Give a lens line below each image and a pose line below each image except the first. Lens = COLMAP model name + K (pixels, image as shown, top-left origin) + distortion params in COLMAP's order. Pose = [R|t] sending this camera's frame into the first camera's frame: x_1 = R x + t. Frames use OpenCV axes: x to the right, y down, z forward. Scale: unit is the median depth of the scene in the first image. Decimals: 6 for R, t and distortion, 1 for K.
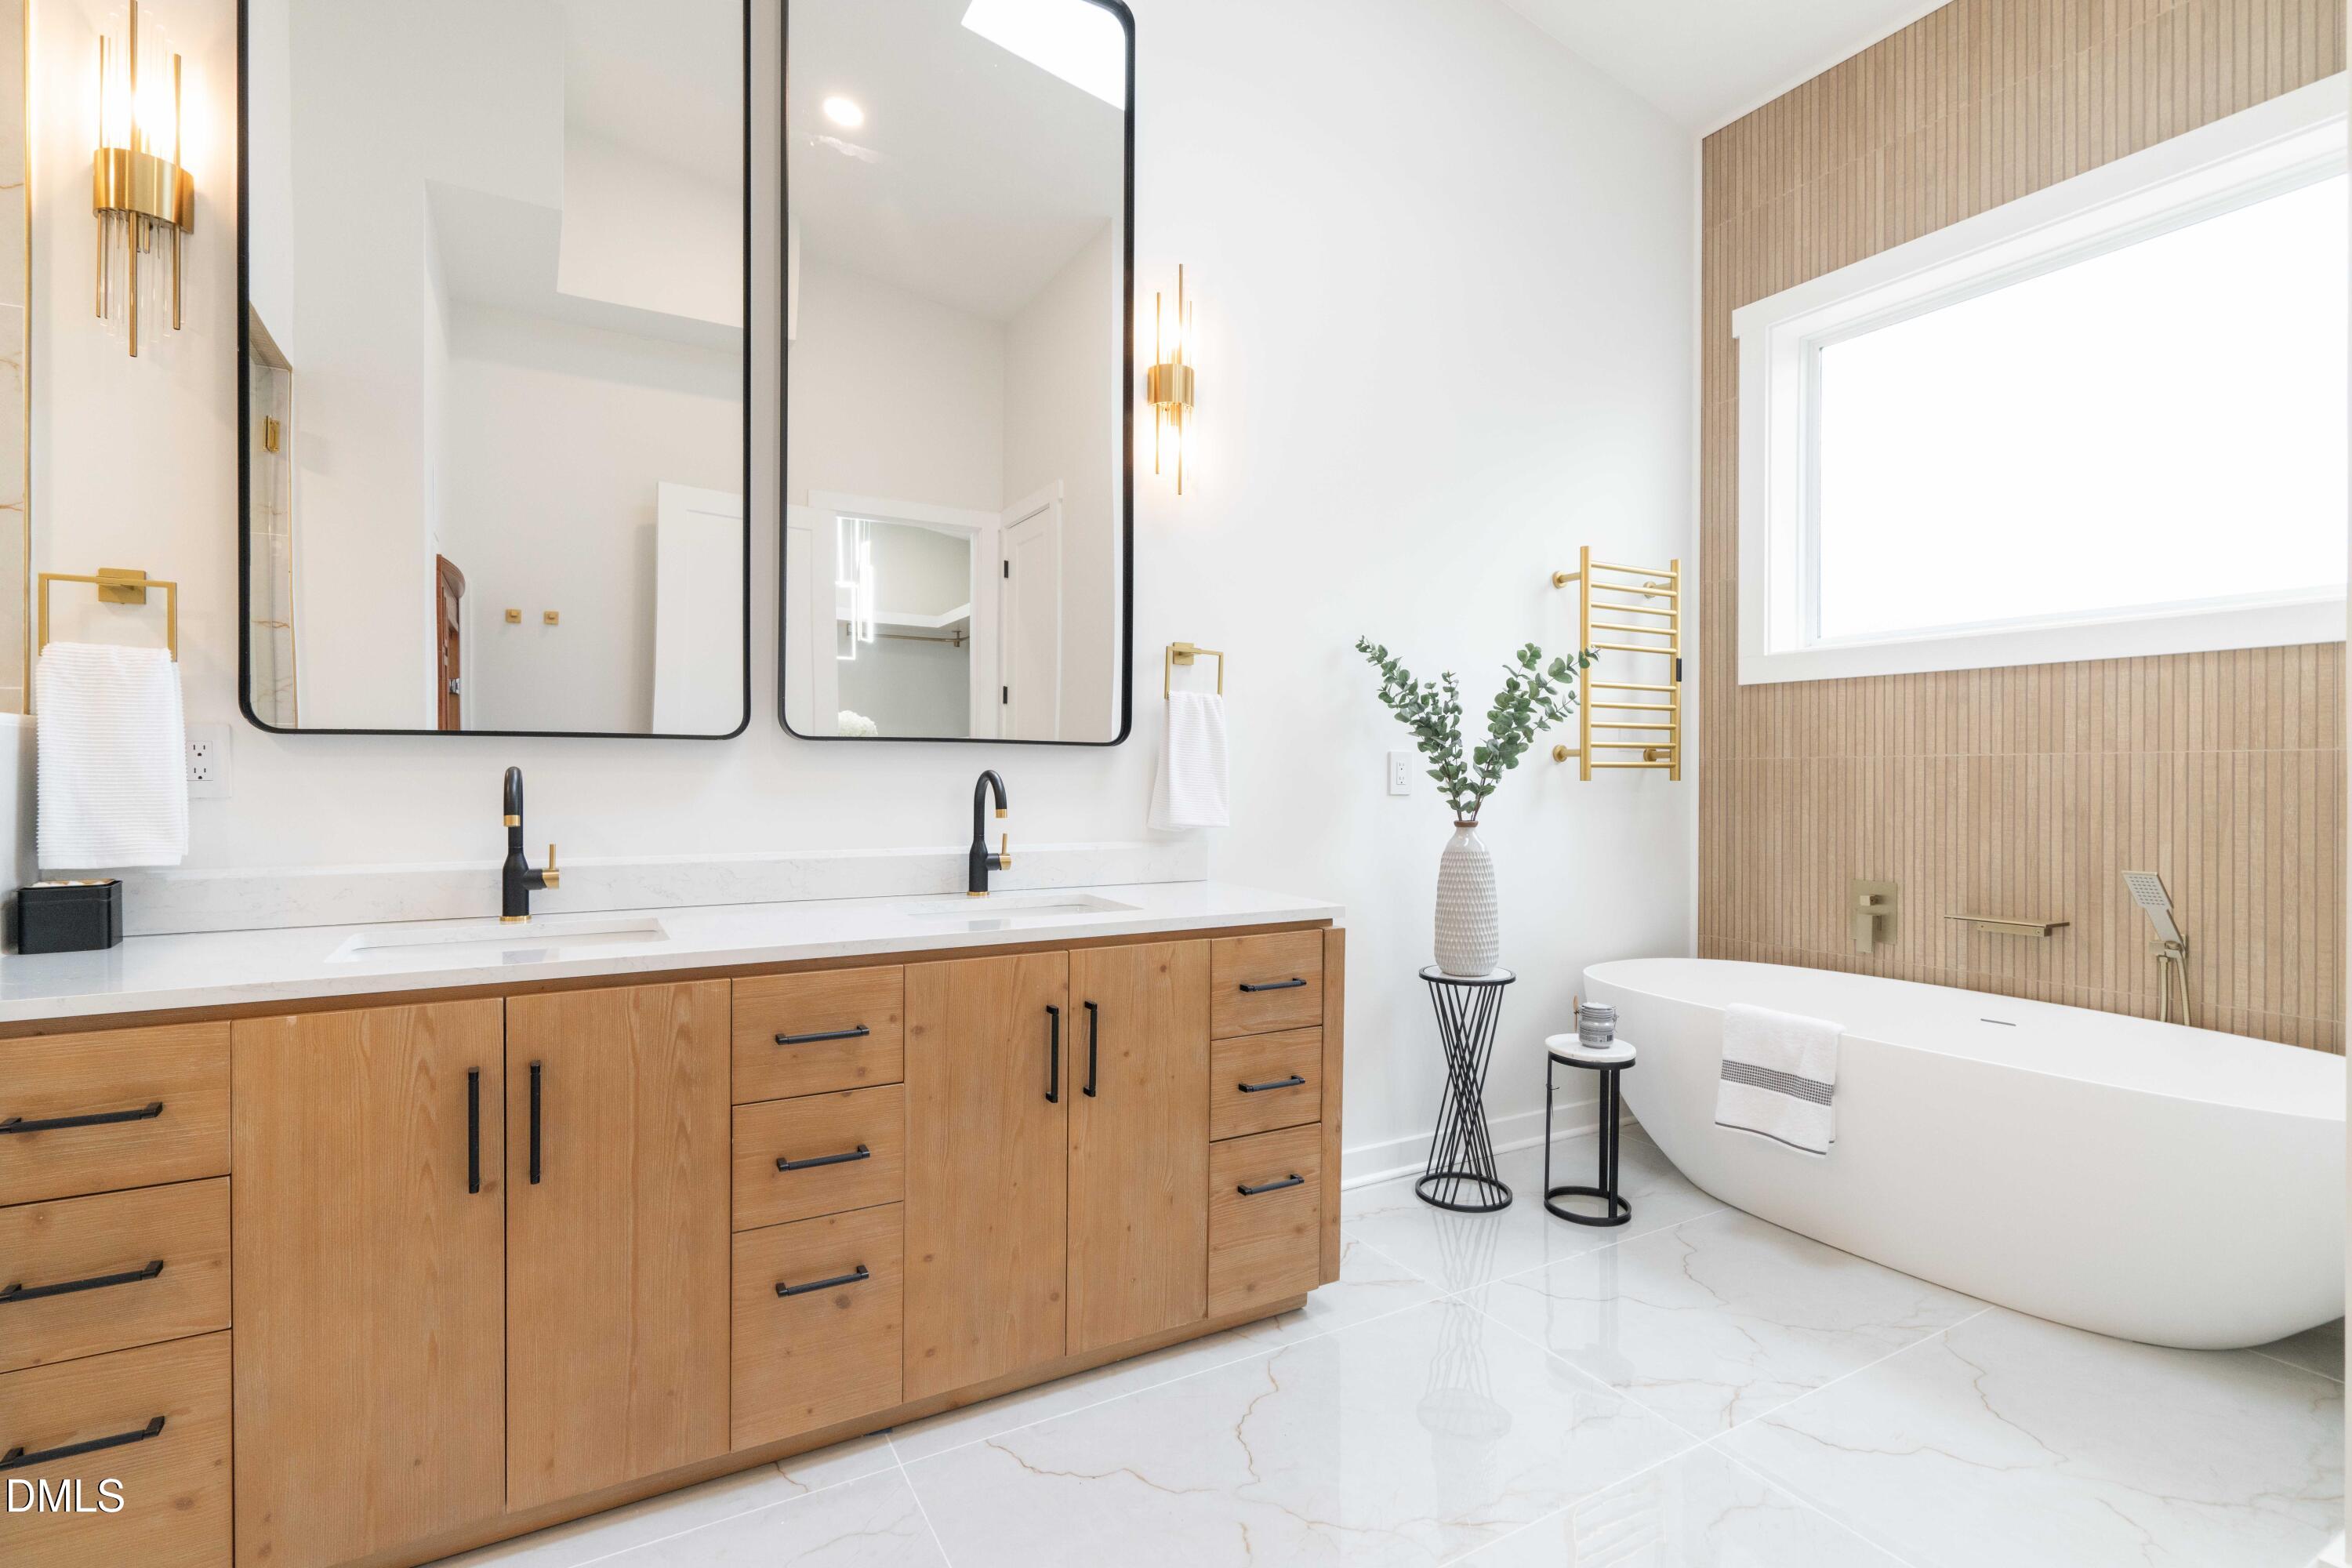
lens RADIAL K [[1097.6, 0, 1174.7], [0, 1097.6, 772.5], [0, 0, 1]] dist [0.002808, 0.002211]
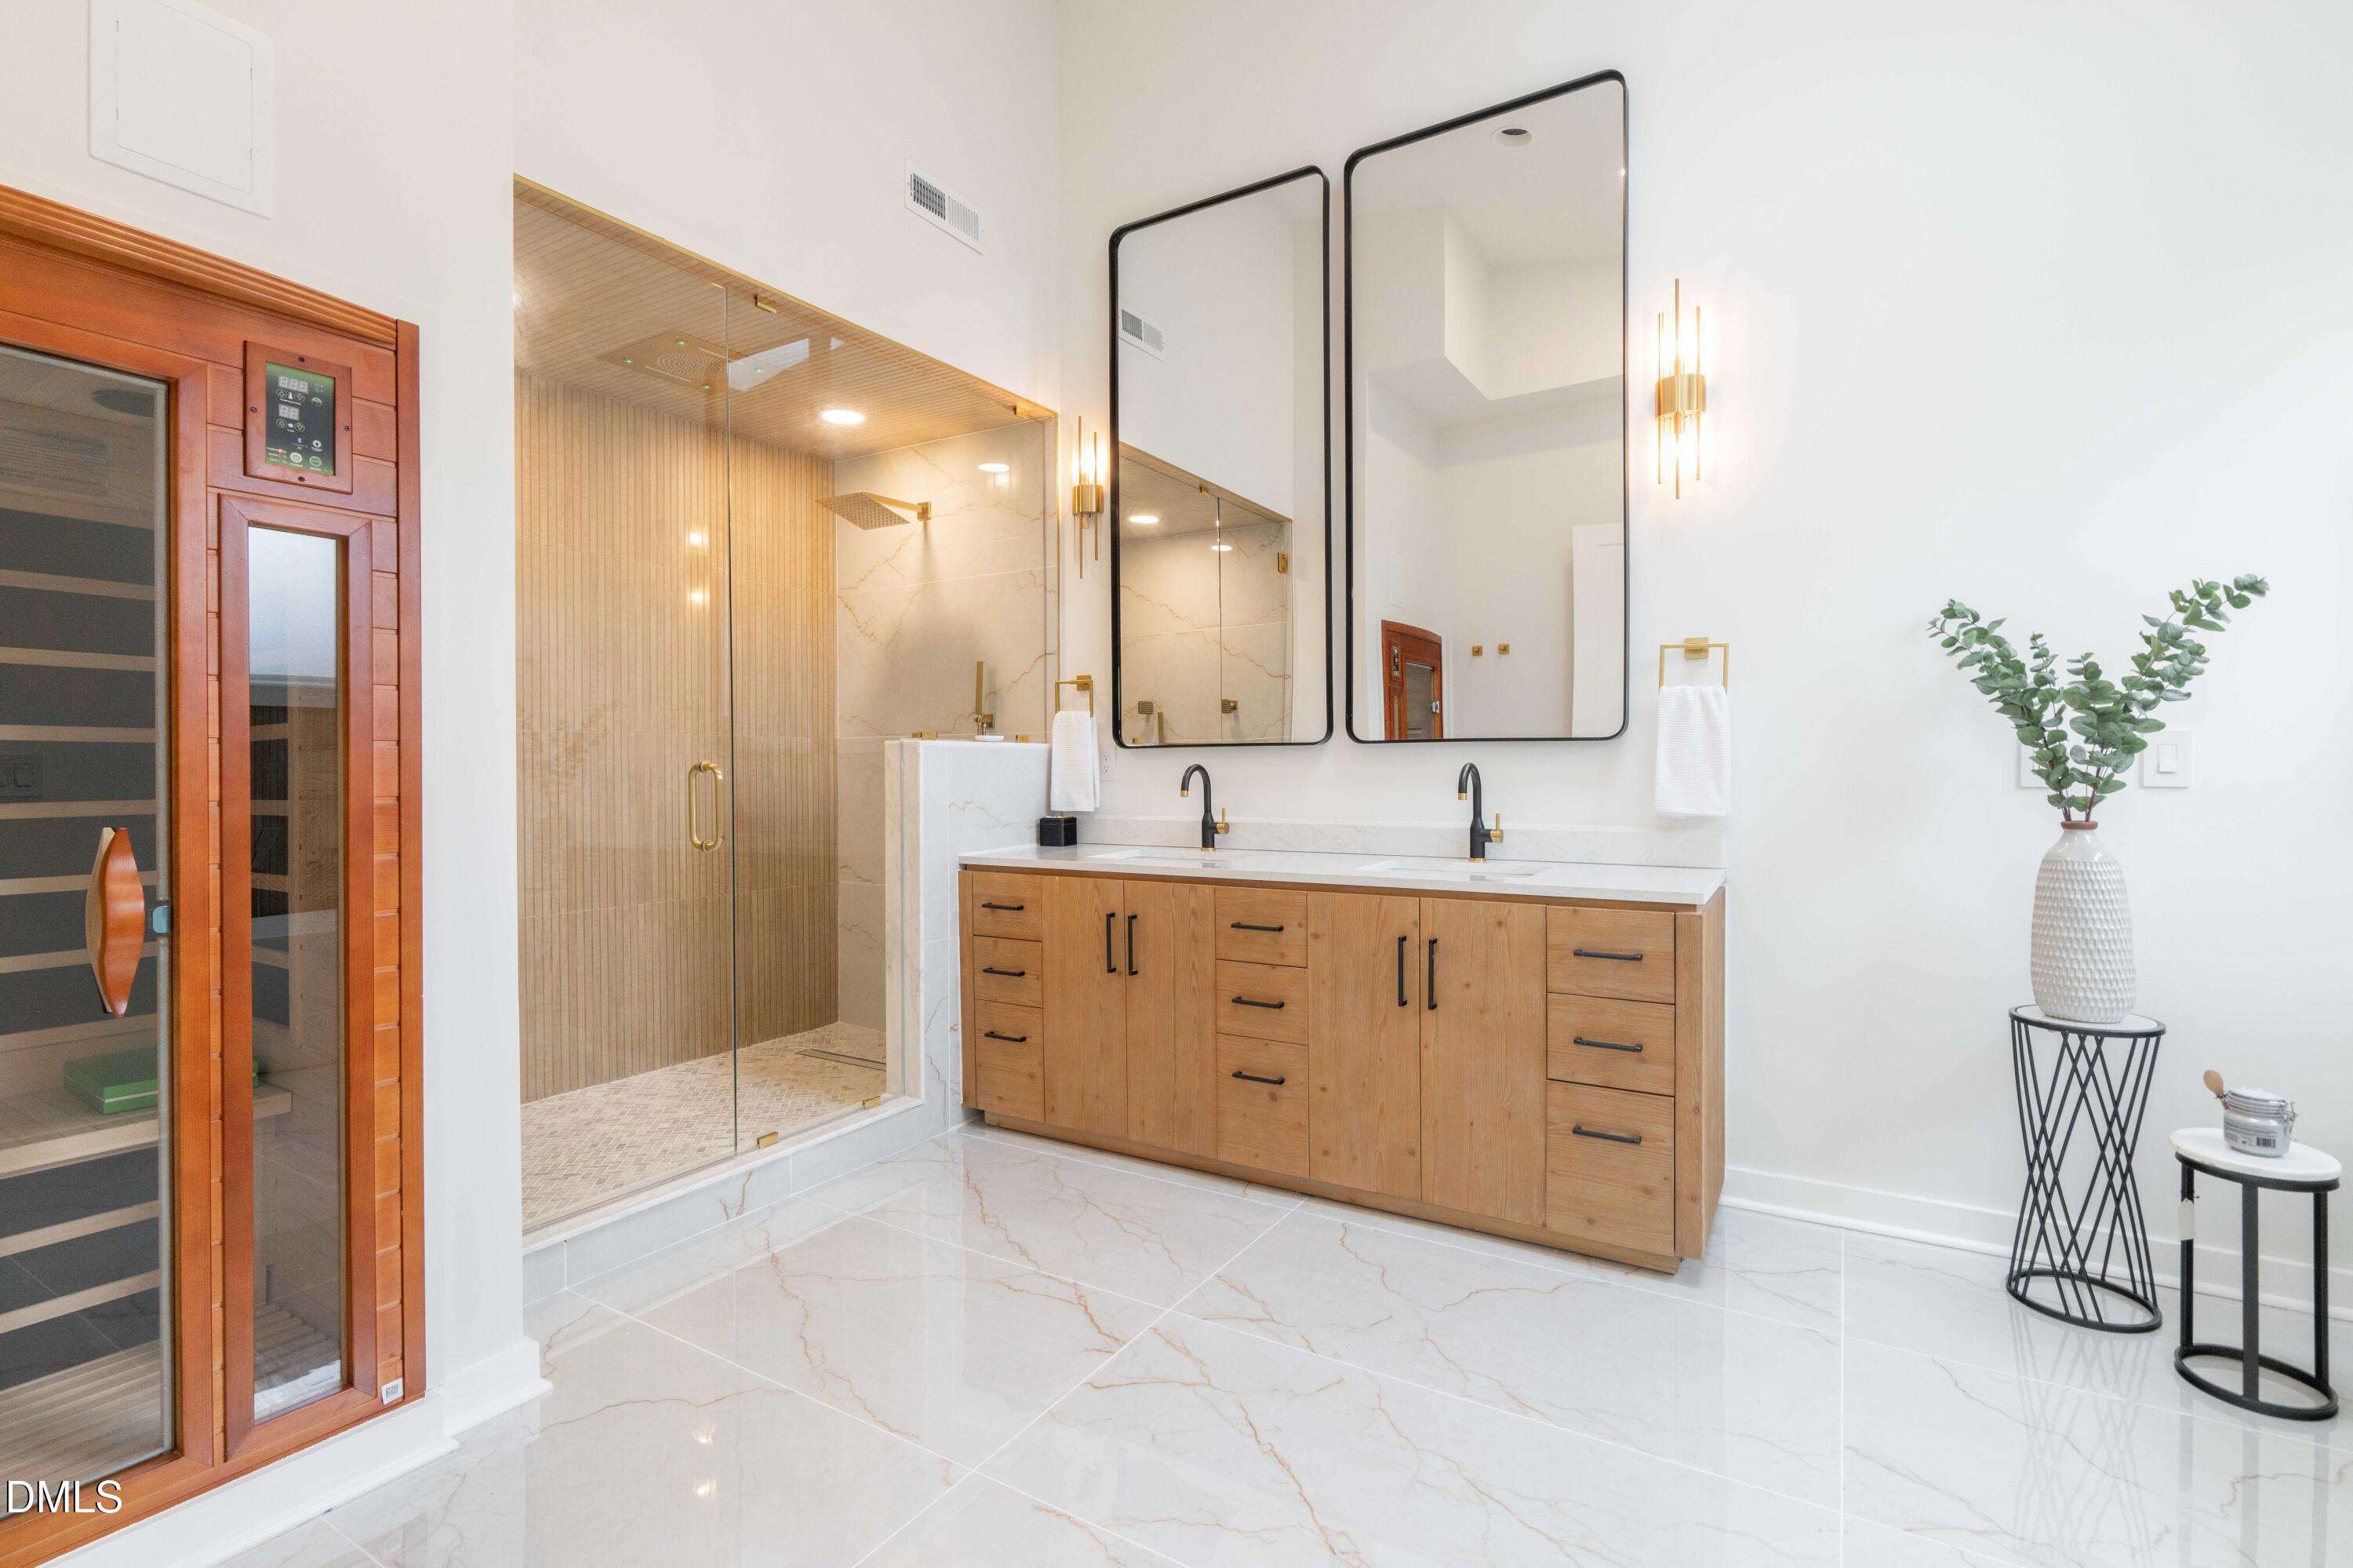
lens RADIAL K [[1098.1, 0, 1189.4], [0, 1098.1, 777.9], [0, 0, 1]] dist [0.002808, 0.002211]
pose [[0.489836, 0.001469, -0.871813, 0.884323], [0.005225, 0.999976, 0.004621, 0.008485], [0.871799, -0.006818, 0.489816, 0.097506]]
